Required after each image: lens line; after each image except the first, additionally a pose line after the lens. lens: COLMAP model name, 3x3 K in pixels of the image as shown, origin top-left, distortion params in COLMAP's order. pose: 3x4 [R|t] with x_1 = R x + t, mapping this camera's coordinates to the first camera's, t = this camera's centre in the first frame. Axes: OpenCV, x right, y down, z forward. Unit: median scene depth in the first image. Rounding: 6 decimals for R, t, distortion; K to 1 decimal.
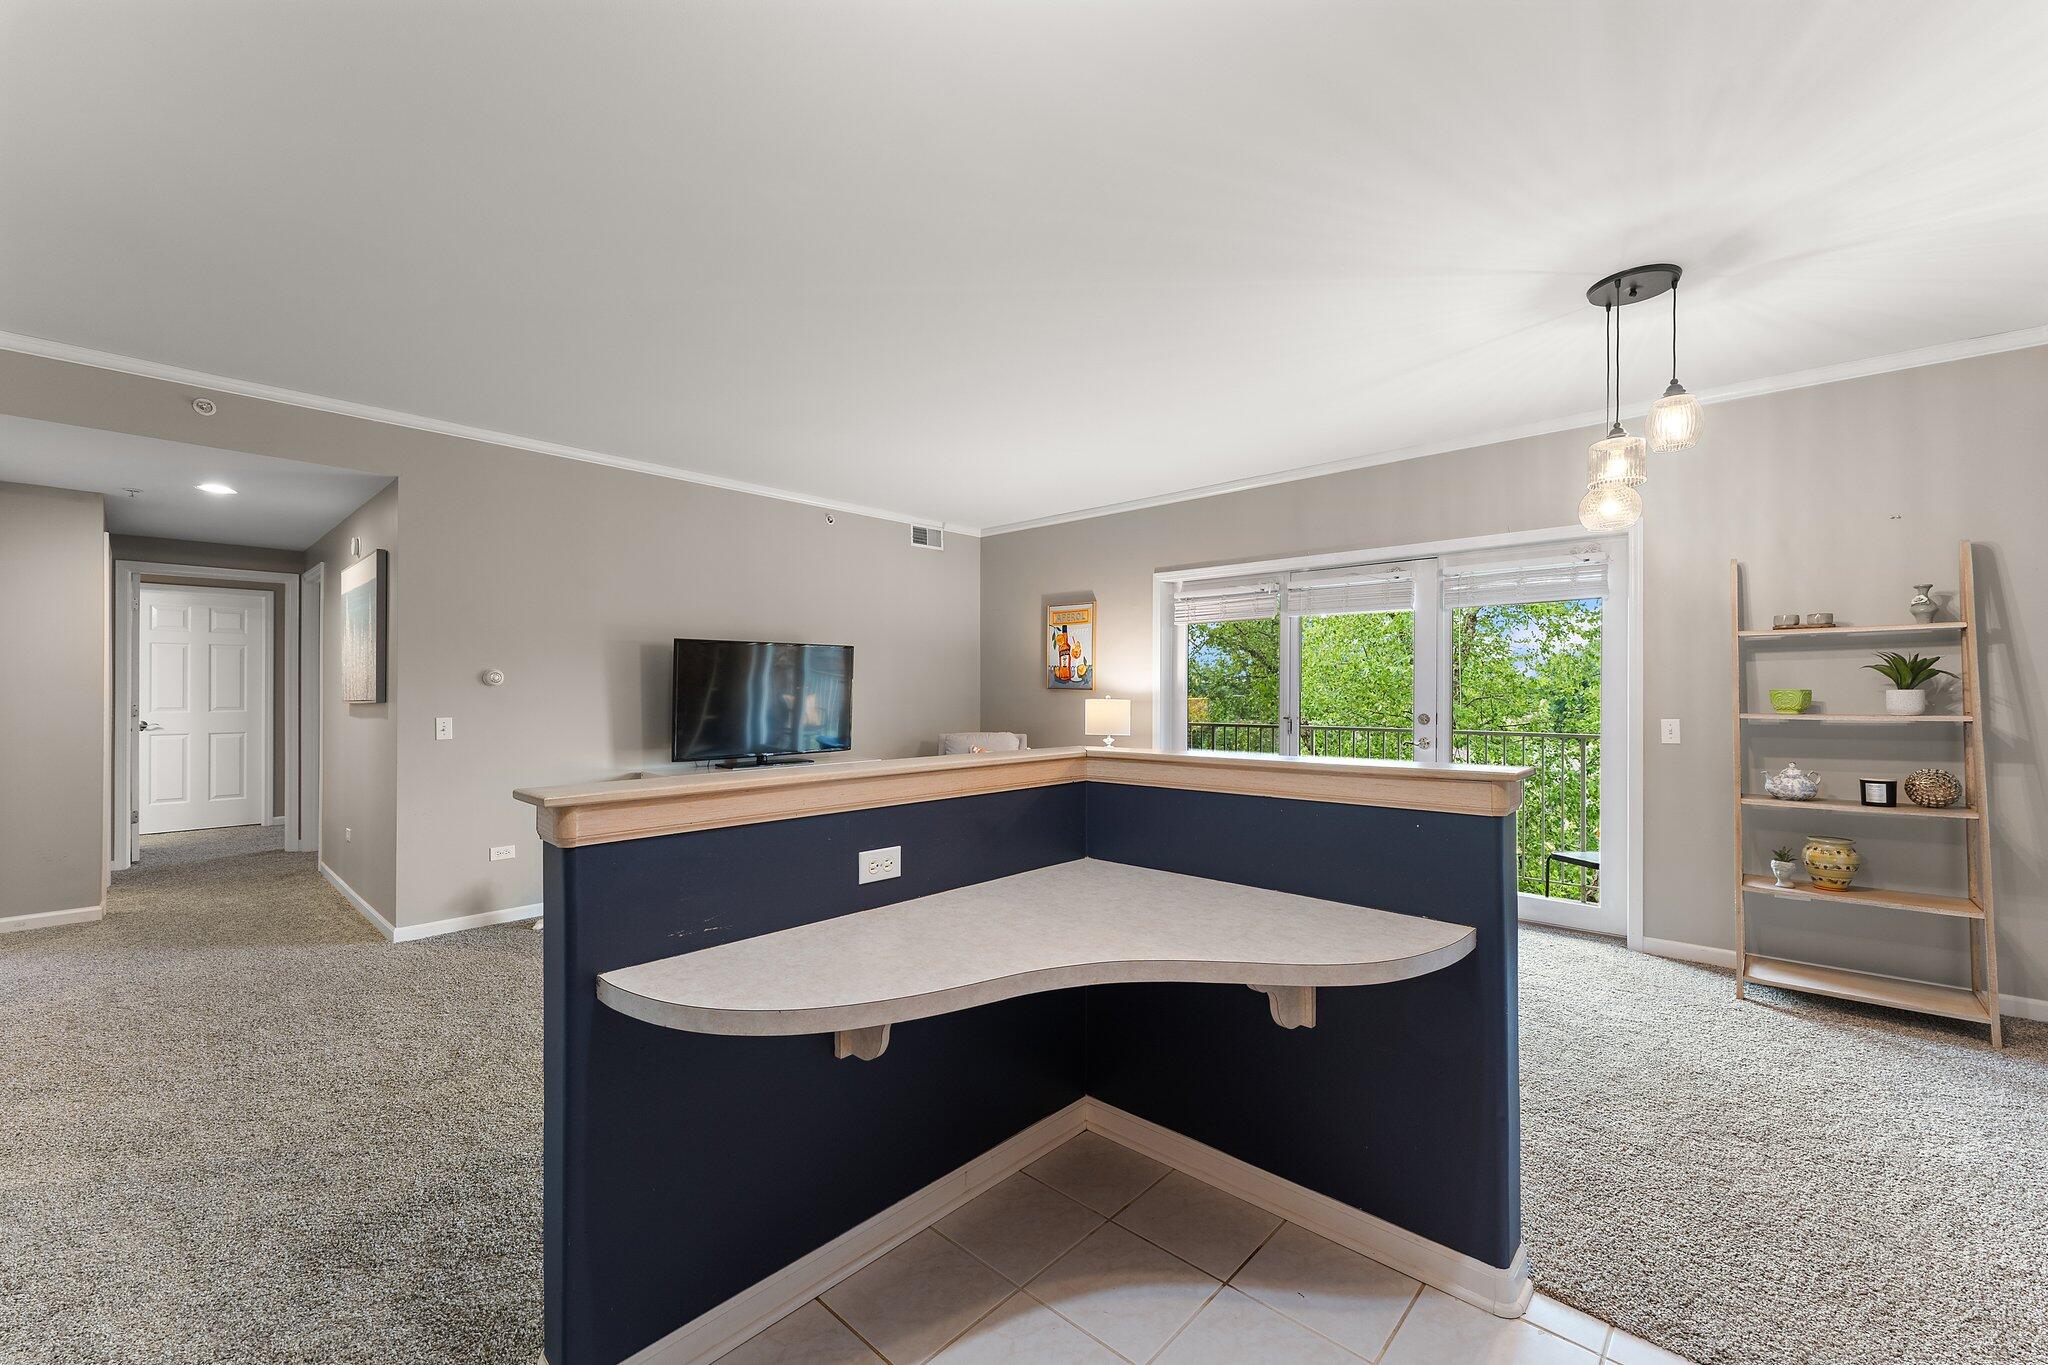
lens RADIAL K [[847.8, 0, 1063.1], [0, 847.8, 689.4], [0, 0, 1]] dist [-0.005511, 0.002386]
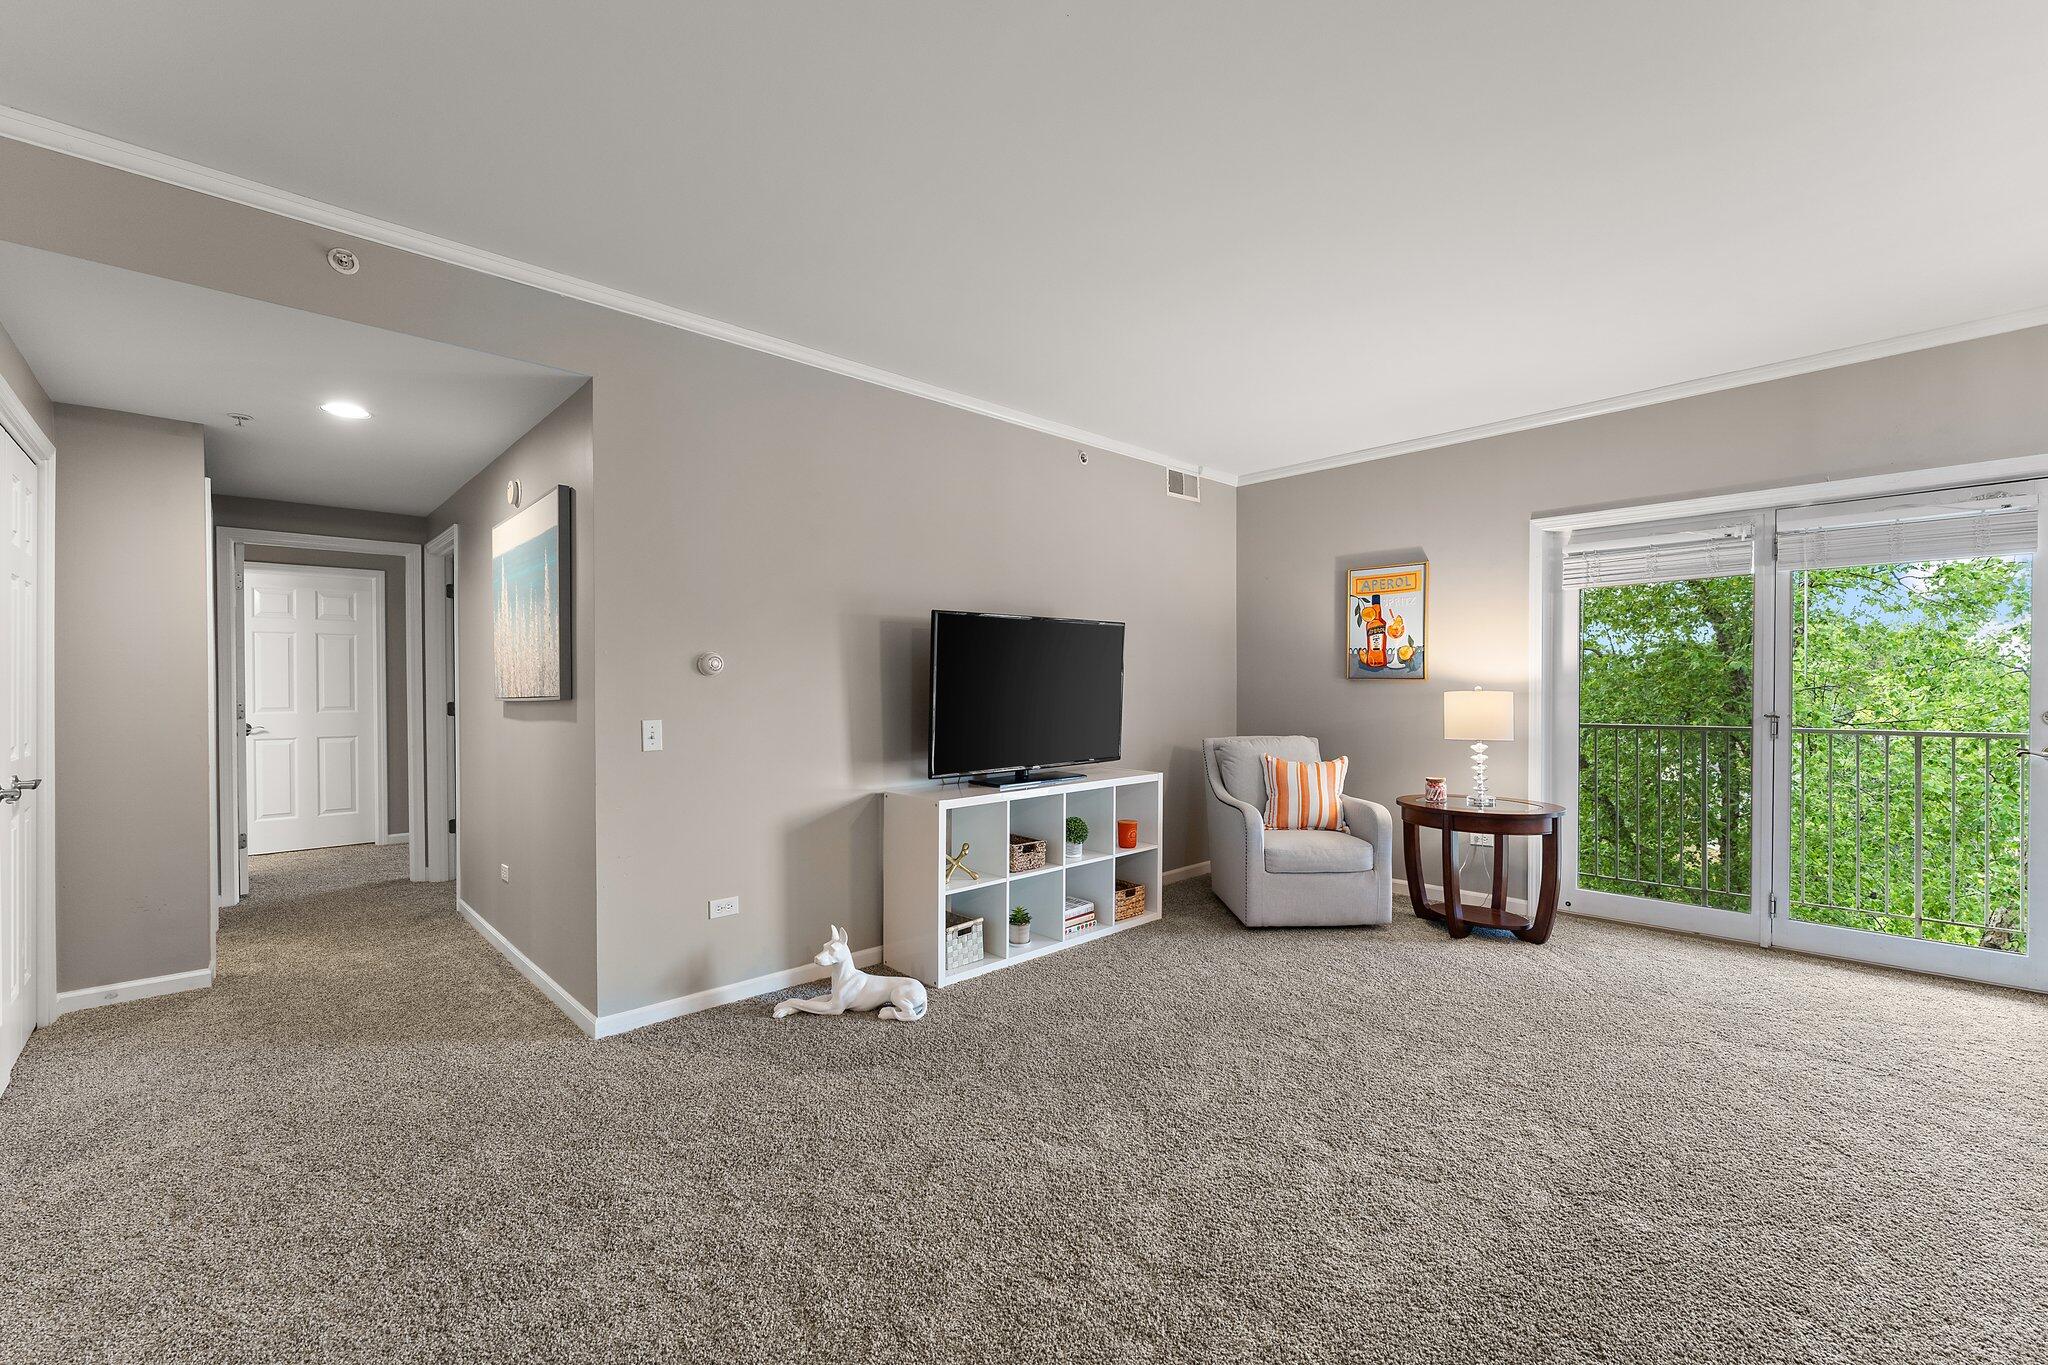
lens RADIAL K [[847.8, 0, 1025.8], [0, 847.8, 695.6], [0, 0, 1]] dist [-0.005511, 0.002386]
pose [[0.997310, -0.004693, -0.073154, -0.298128], [0.005535, 0.999921, 0.011309, 0.005061], [0.073096, -0.011684, 0.997257, 0.254285]]
